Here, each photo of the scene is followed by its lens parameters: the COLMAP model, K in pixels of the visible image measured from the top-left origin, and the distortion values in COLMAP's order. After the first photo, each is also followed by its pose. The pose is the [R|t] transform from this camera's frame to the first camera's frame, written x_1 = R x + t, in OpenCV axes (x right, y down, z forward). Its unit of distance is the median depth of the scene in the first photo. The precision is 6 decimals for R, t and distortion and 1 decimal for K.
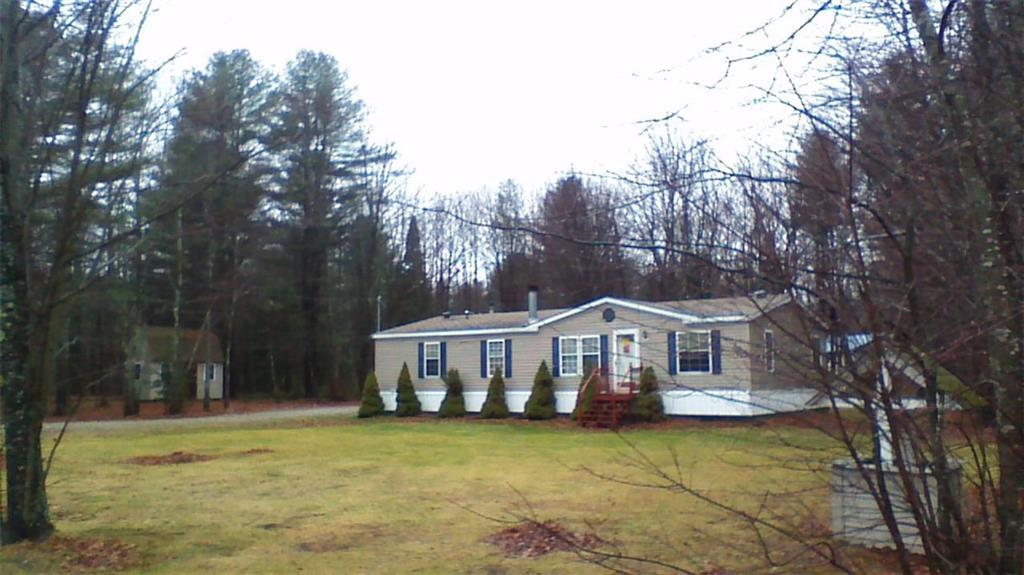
lens RADIAL K [[889.1, 0, 512.0], [0, 889.1, 287.5], [0, 0, 1]] dist [0.062459, -0.239153]
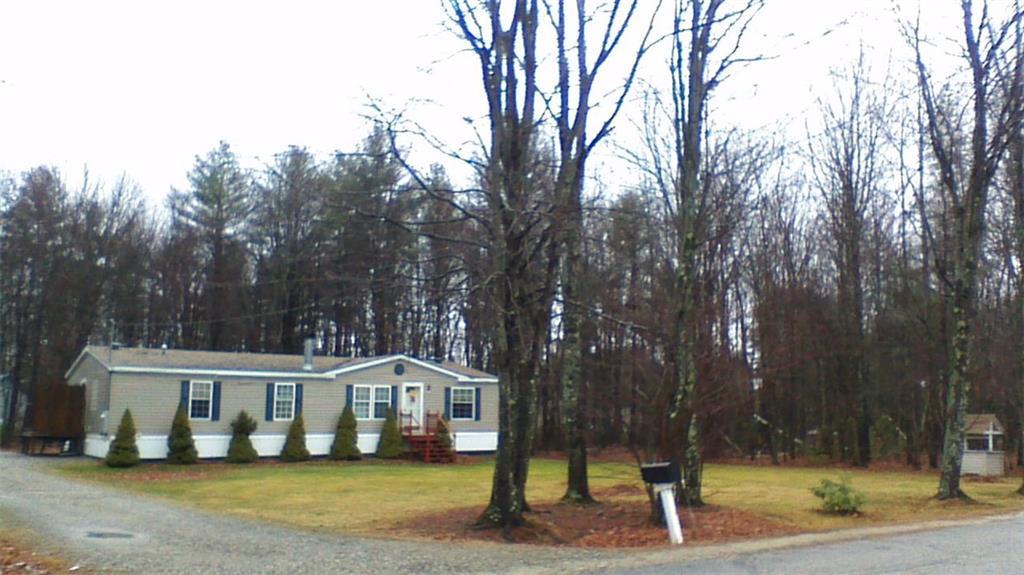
lens RADIAL K [[889.1, 0, 512.0], [0, 889.1, 287.5], [0, 0, 1]] dist [0.062459, -0.239153]
pose [[0.316852, 0.154557, 0.935798, -0.948214], [-0.097826, 0.986697, -0.129841, 0.061043], [-0.943417, -0.050405, 0.327756, 0.458078]]
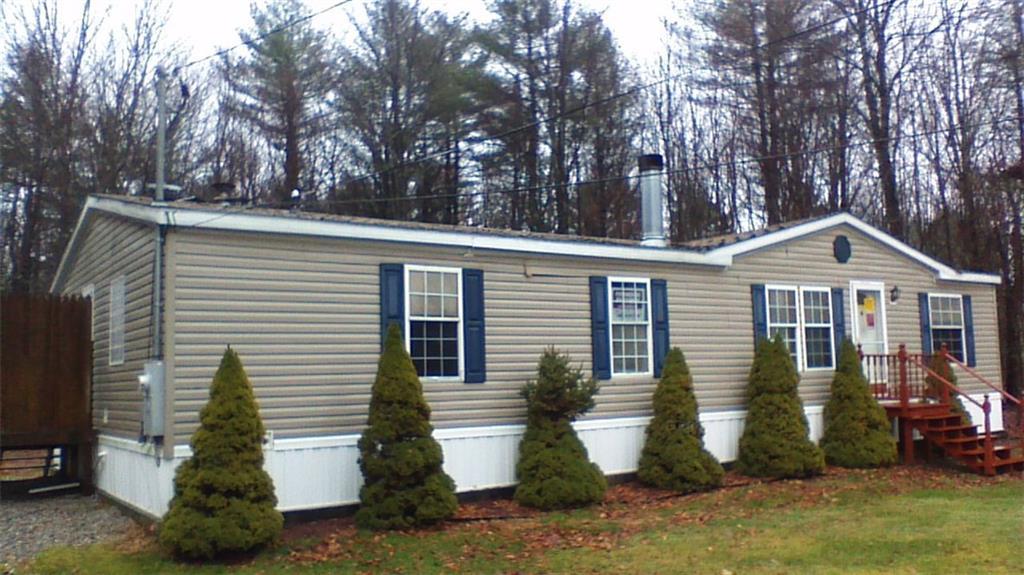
lens RADIAL K [[889.1, 0, 512.0], [0, 889.1, 287.5], [0, 0, 1]] dist [0.062459, -0.239153]
pose [[0.344917, 0.102886, 0.932977, -0.402622], [-0.065591, 0.994186, -0.085387, 0.103493], [-0.936339, -0.031744, 0.349660, 0.967886]]
